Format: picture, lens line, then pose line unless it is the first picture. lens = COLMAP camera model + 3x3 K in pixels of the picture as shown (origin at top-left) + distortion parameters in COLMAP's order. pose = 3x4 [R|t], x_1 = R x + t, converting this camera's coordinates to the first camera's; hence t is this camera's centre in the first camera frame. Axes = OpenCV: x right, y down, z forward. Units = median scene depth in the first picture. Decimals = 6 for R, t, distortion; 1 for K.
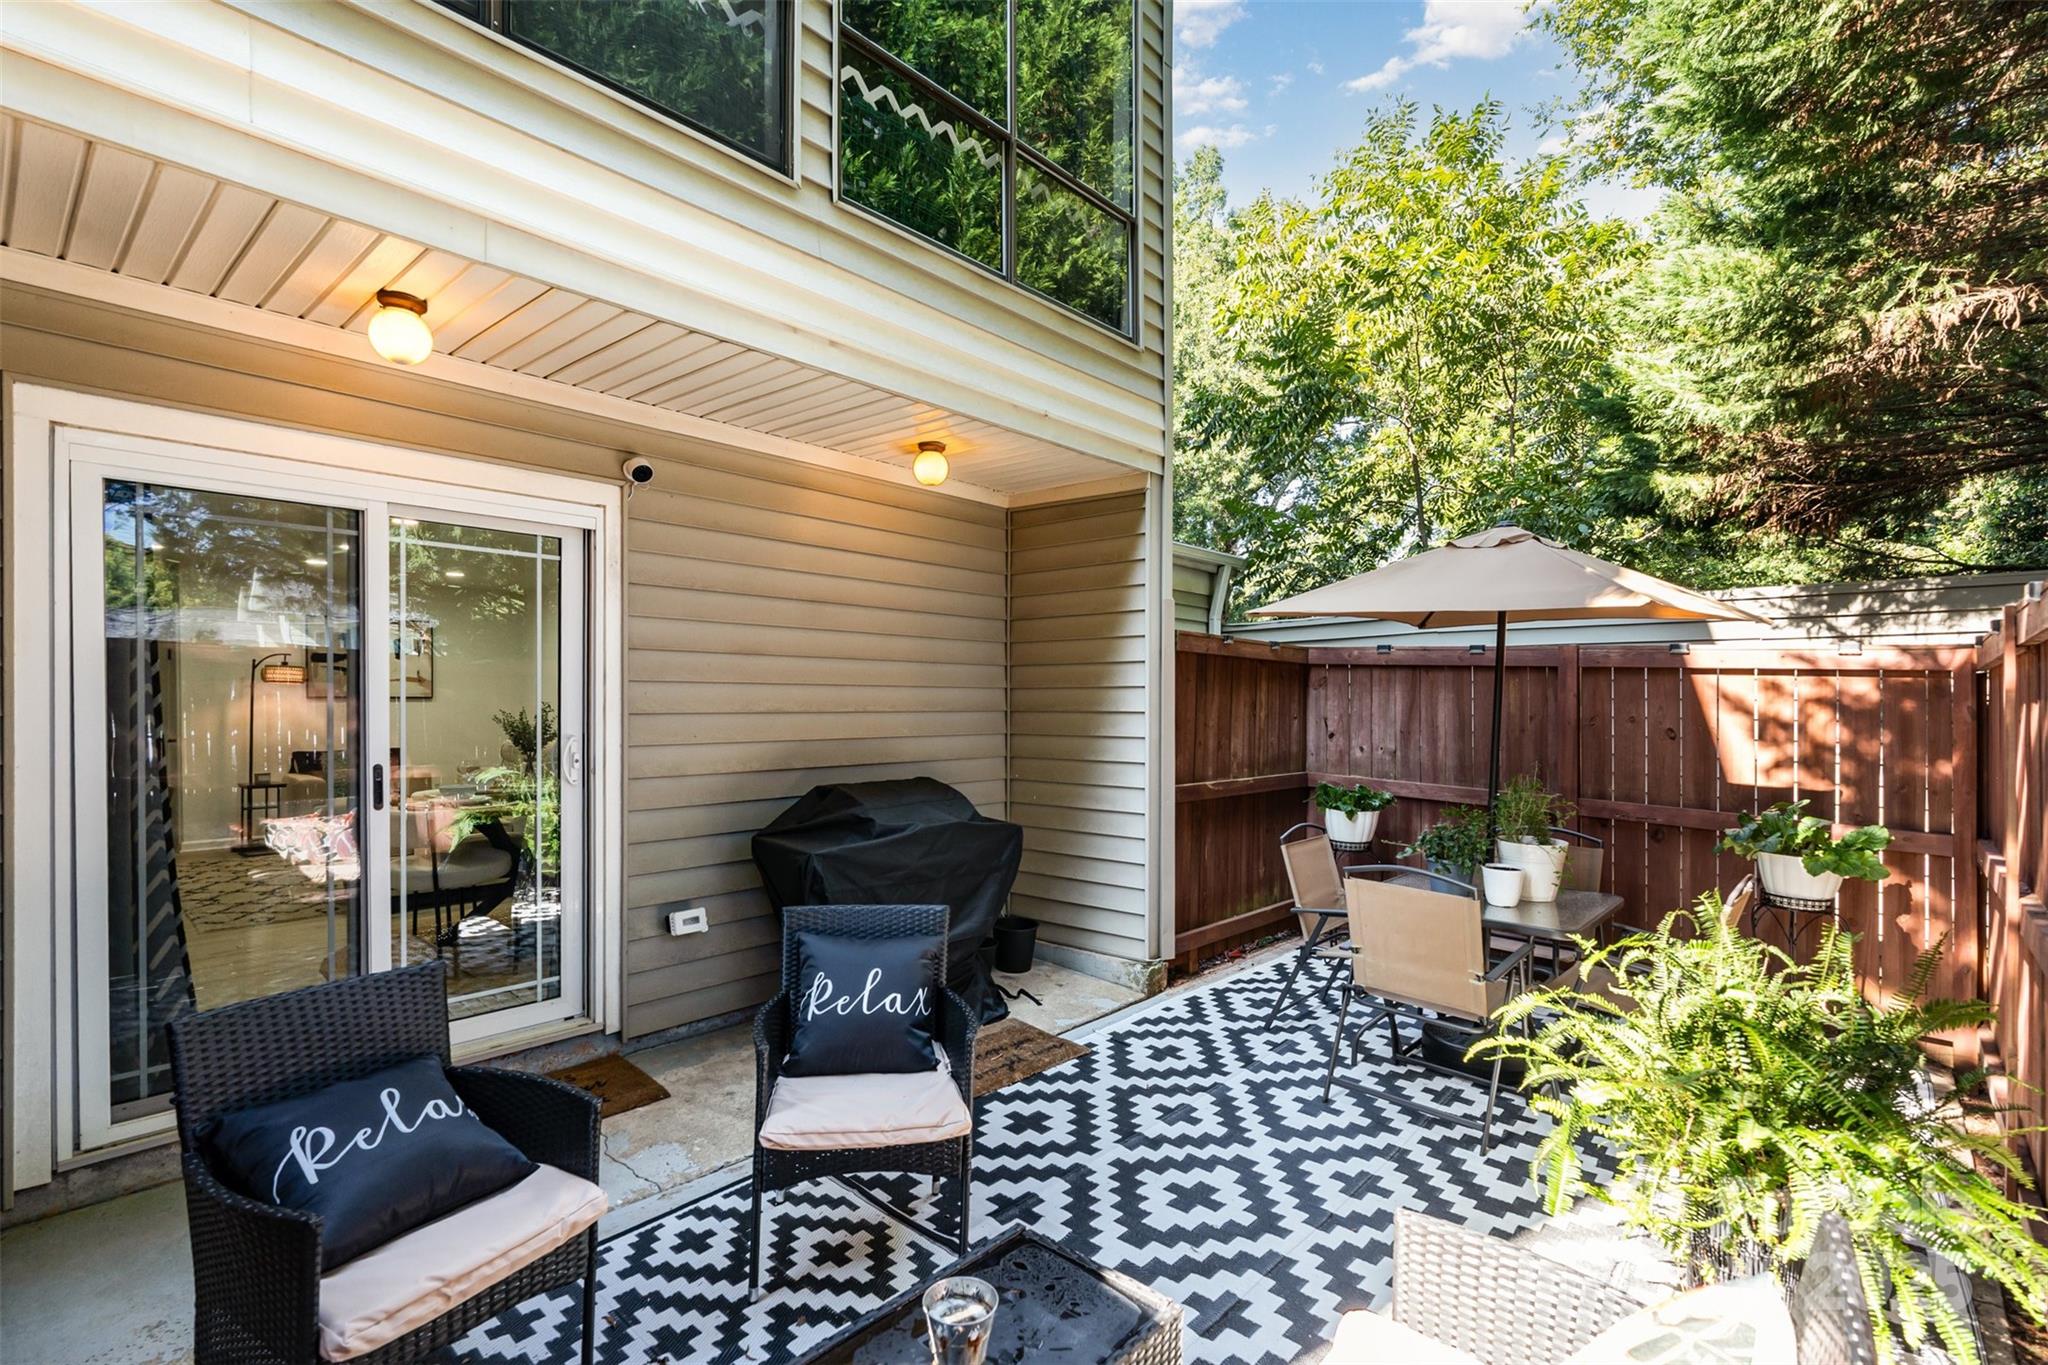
lens RADIAL K [[946.0, 0, 1024.0], [0, 946.0, 682.5], [0, 0, 1]] dist [-0.001496, 0.000124]
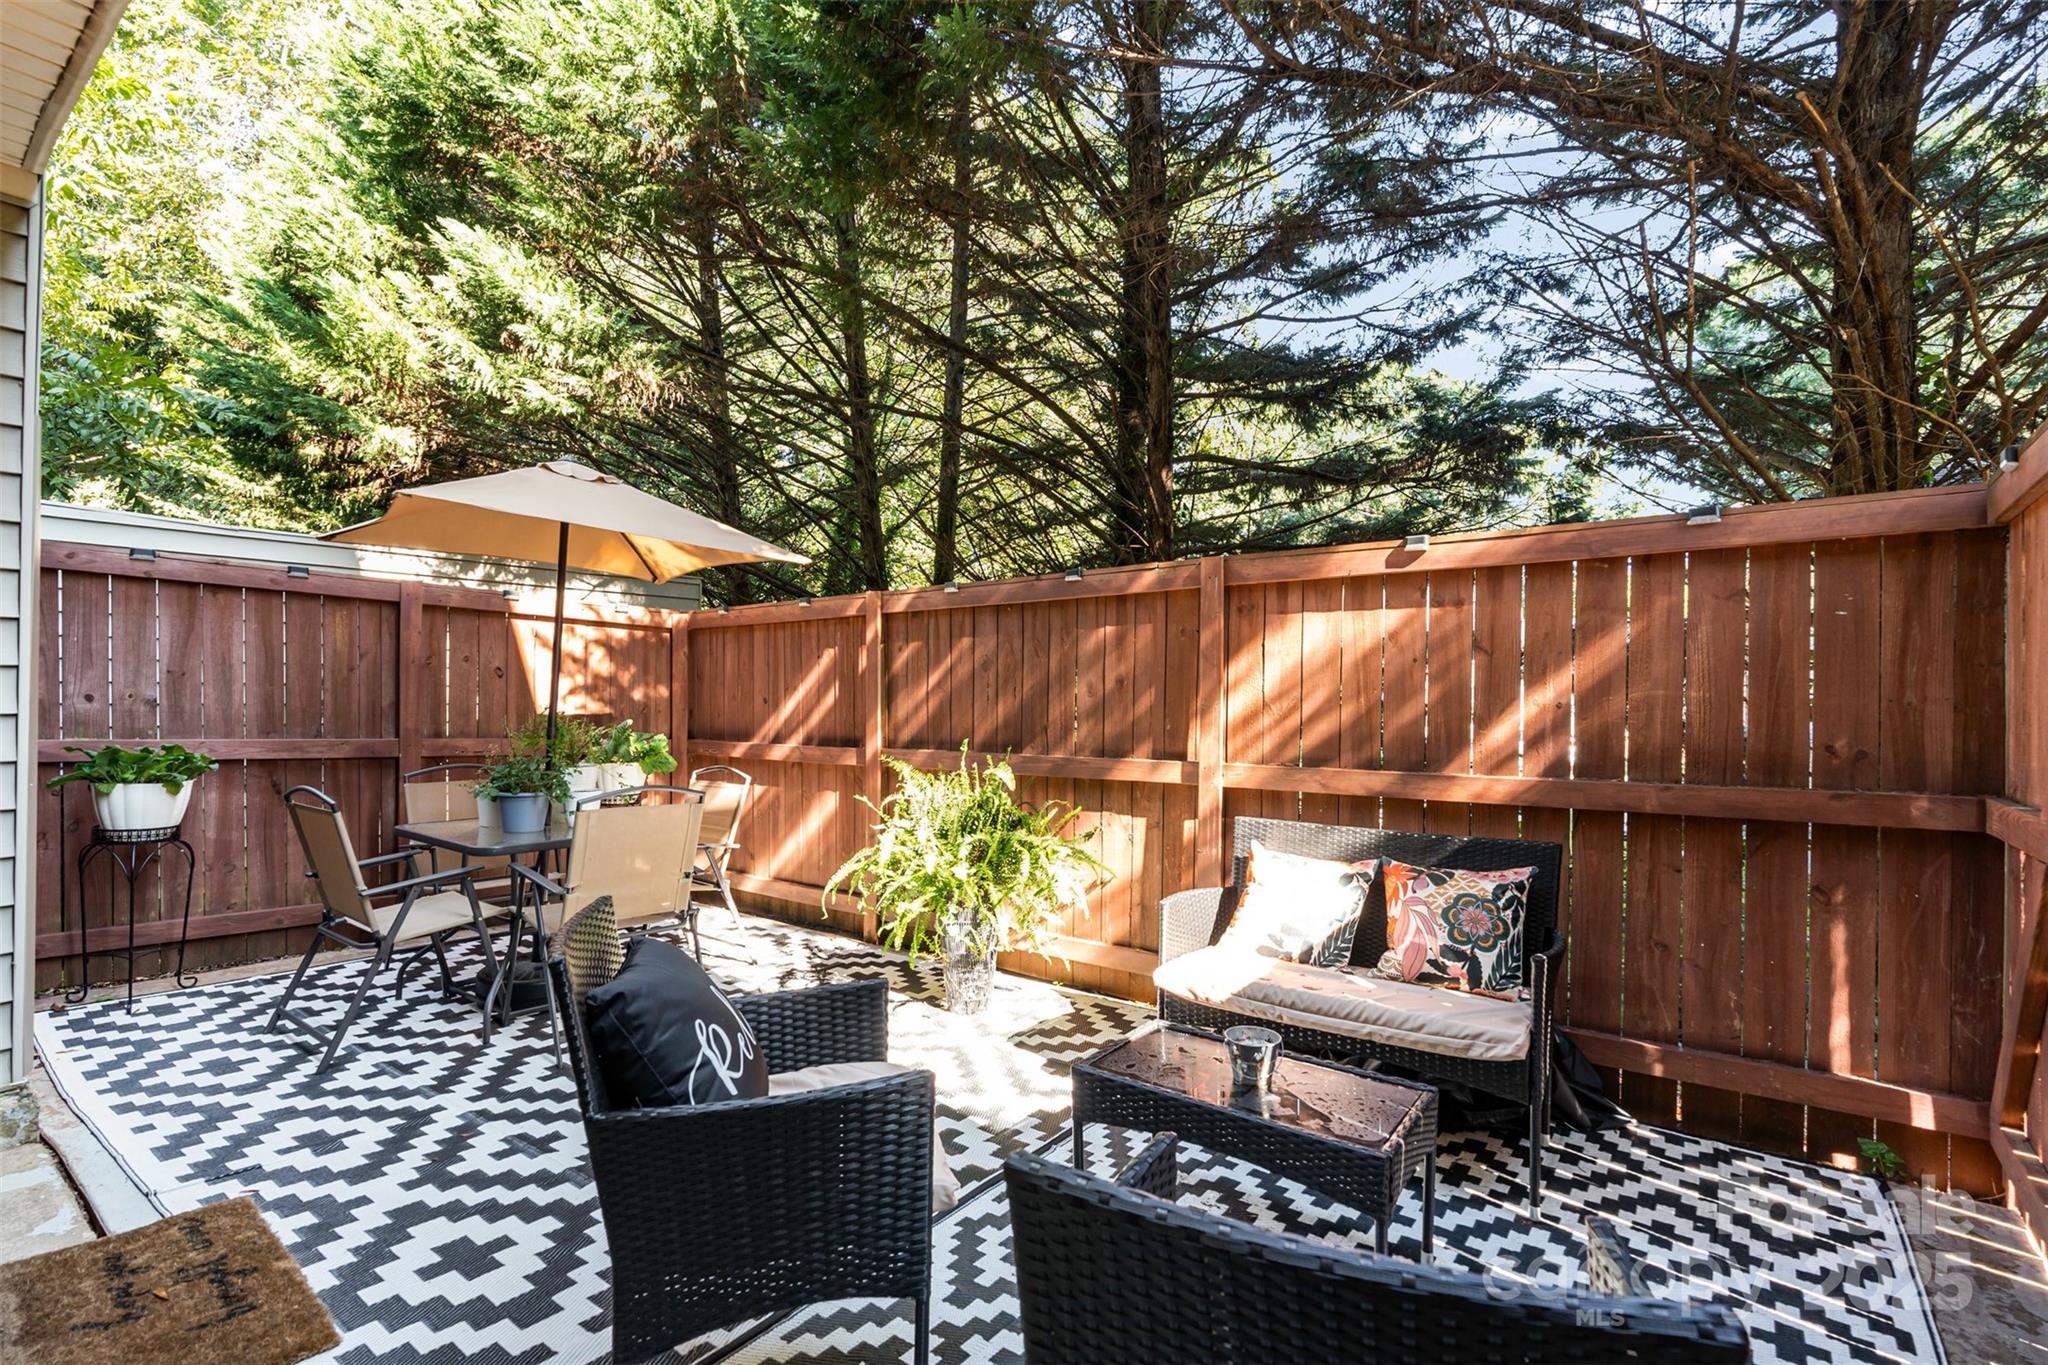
lens RADIAL K [[946.0, 0, 1024.0], [0, 946.0, 682.5], [0, 0, 1]] dist [-0.001496, 0.000124]
pose [[-0.088919, 0.004439, 0.996029, -0.537946], [-0.021333, 0.999752, -0.006360, 0.071094], [-0.995810, -0.021813, -0.088802, 0.584059]]
